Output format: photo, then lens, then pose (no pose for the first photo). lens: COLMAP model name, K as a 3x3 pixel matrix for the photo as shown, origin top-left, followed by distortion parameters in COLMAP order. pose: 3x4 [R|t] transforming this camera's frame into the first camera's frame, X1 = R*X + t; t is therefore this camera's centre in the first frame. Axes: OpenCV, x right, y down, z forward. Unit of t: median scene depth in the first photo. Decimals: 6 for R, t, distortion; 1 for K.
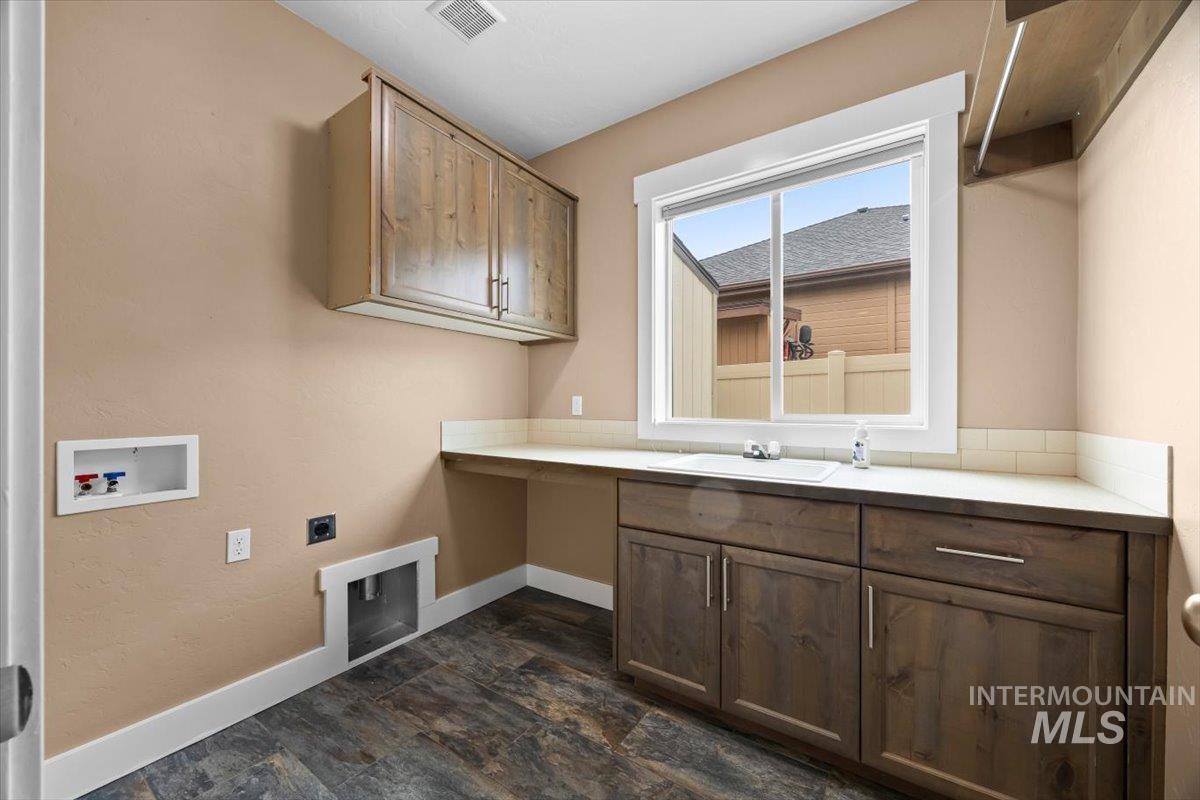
lens RADIAL K [[458.4, 0, 596.6], [0, 458.4, 402.7], [0, 0, 1]] dist [-0.001908, -0.000048]
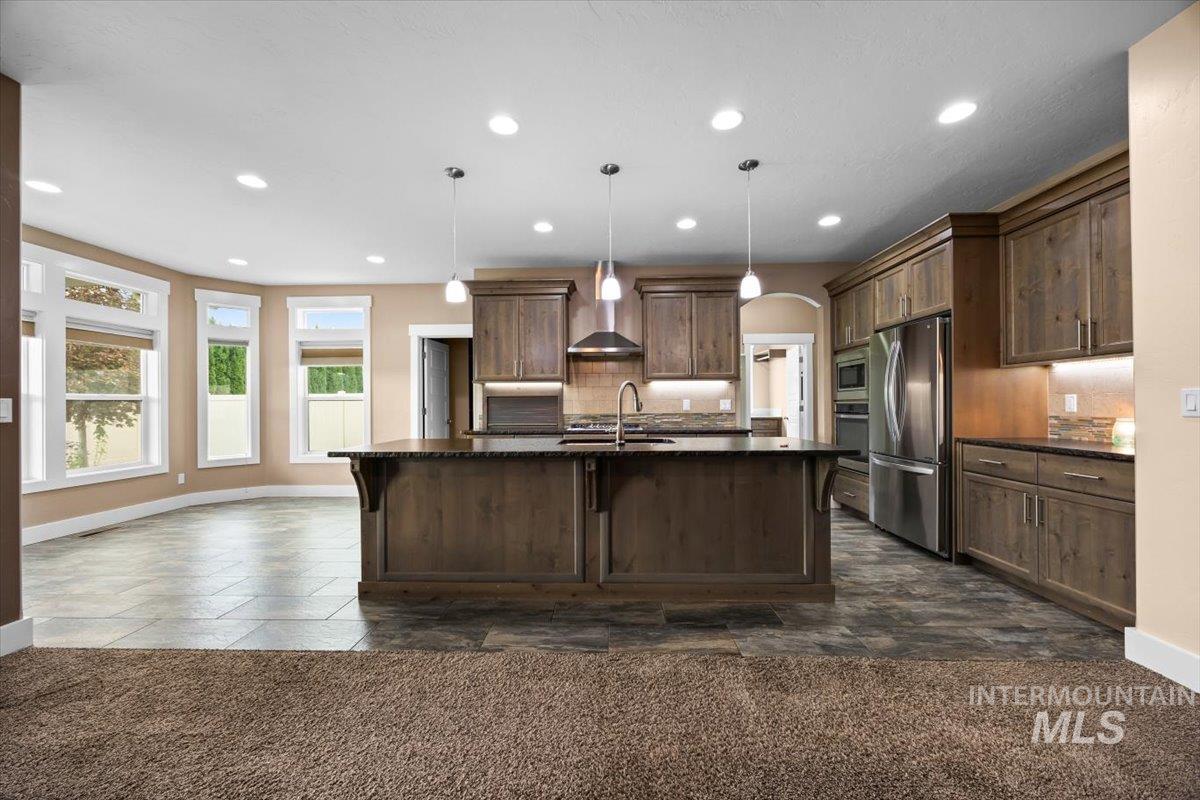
lens RADIAL K [[458.4, 0, 596.6], [0, 458.4, 402.7], [0, 0, 1]] dist [-0.001908, -0.000048]
pose [[0.843472, -0.004792, 0.537153, -3.977907], [0.006532, 0.999978, -0.001338, -0.010736], [-0.537134, 0.004637, 0.843484, -2.766731]]
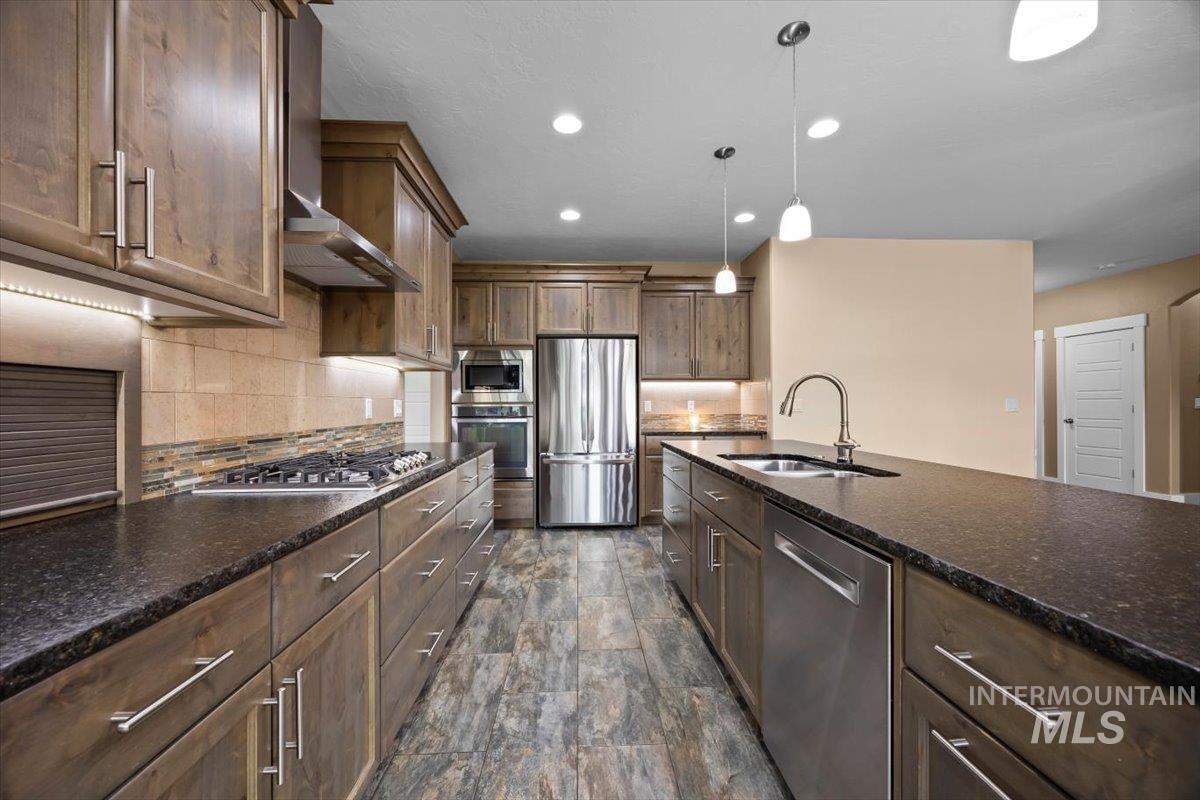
lens RADIAL K [[458.4, 0, 596.6], [0, 458.4, 402.7], [0, 0, 1]] dist [-0.001908, -0.000048]
pose [[-0.605525, 0.003049, 0.795820, -3.523840], [0.000341, 0.999994, -0.003572, -0.010070], [-0.795826, -0.001892, -0.605522, 0.088977]]
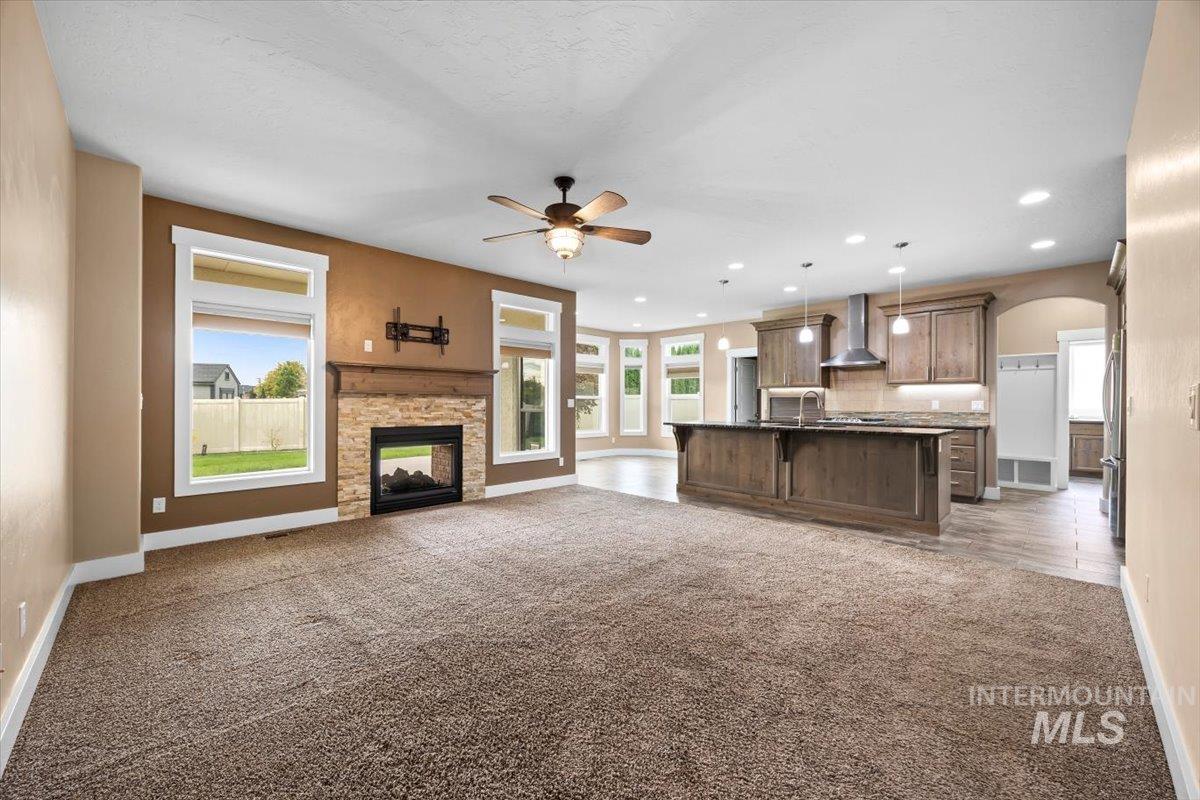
lens RADIAL K [[466.0, 0, 600.0], [0, 466.0, 400.0], [0, 0, 1]] dist [0.010978, 0.000050]
pose [[0.982271, 0.001341, -0.187460, -3.700111], [-0.002032, 0.999992, -0.003491, -0.018347], [0.187454, 0.003810, 0.982266, -4.803887]]
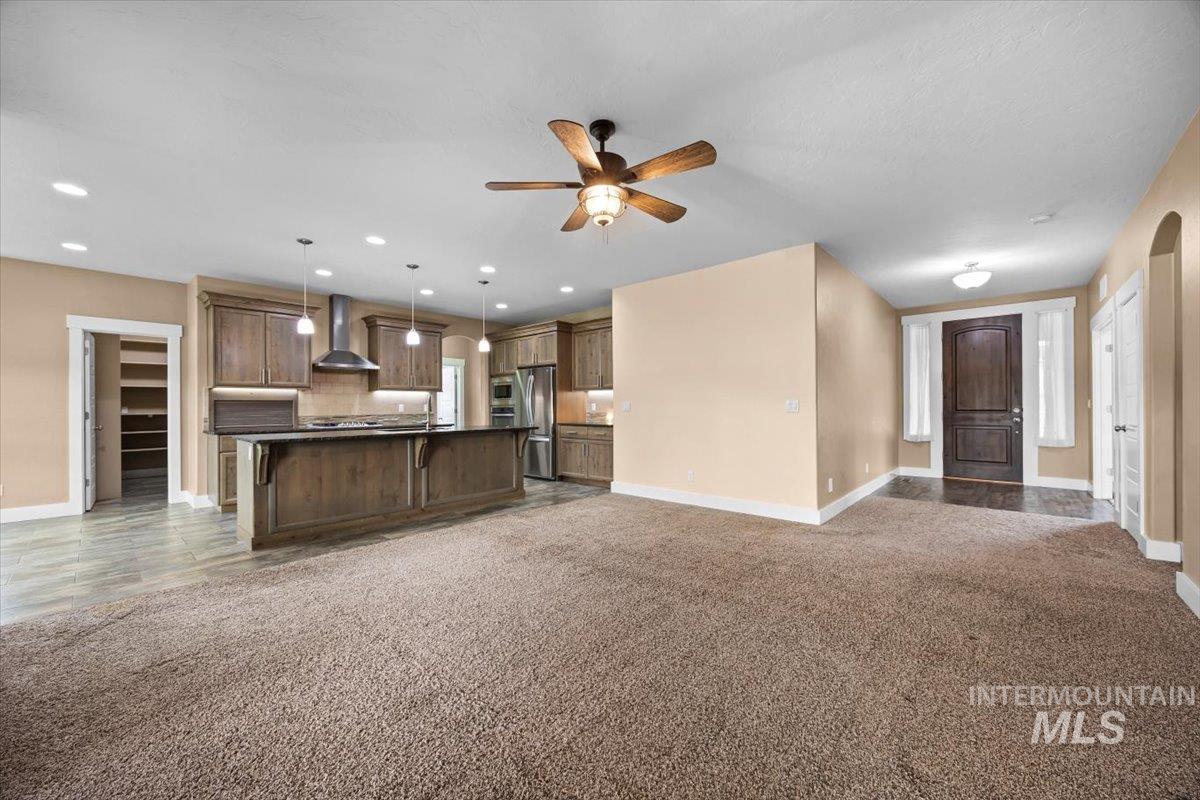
lens RADIAL K [[458.4, 0, 596.6], [0, 458.4, 402.7], [0, 0, 1]] dist [-0.001908, -0.000048]
pose [[0.139412, 0.006199, 0.990215, -5.963444], [0.004011, 0.999969, -0.006825, -0.011058], [-0.990226, 0.004924, 0.139383, -2.902724]]
